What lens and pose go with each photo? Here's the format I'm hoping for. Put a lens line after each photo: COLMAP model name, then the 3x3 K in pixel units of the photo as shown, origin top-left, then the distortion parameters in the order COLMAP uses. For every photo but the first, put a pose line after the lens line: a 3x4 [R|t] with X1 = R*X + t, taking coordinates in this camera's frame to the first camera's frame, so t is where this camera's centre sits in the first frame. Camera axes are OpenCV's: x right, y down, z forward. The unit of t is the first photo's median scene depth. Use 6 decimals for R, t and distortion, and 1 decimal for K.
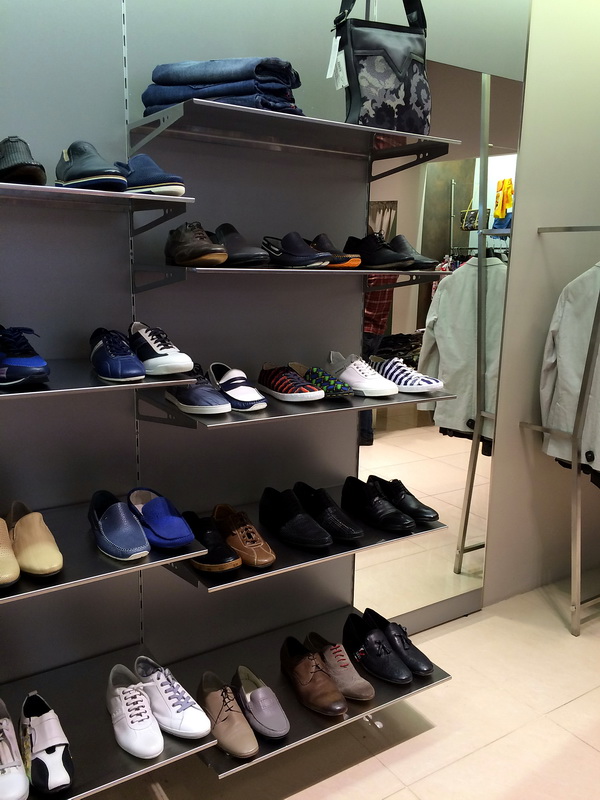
lens RADIAL K [[685.5, 0, 284.1], [0, 685.5, 398.2], [0, 0, 1]] dist [0.030800, -0.017232]
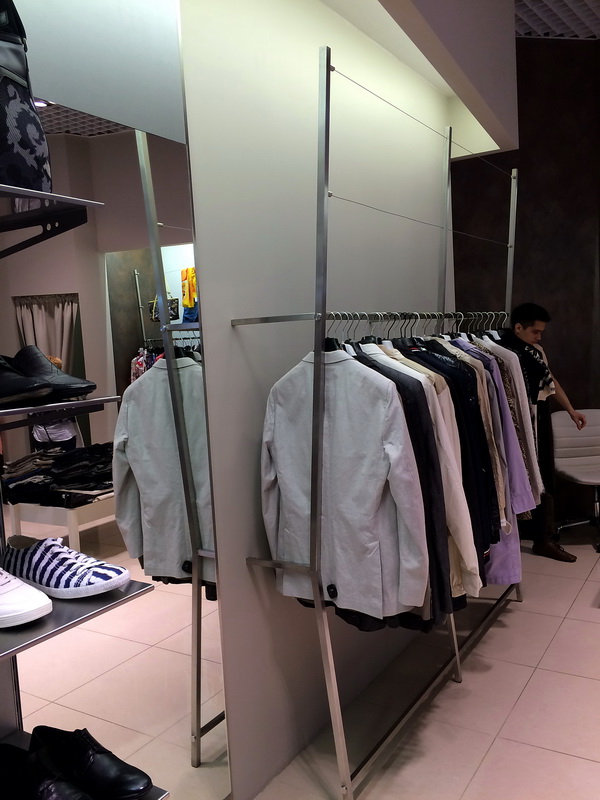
lens RADIAL K [[697.0, 0, 300.0], [0, 697.0, 400.0], [0, 0, 1]] dist [0.079055, -0.001685]
pose [[0.900481, -0.106585, 0.421631, 0.077599], [0.158751, 0.983161, -0.090511, -0.061756], [-0.404884, 0.148438, 0.902239, 0.218151]]
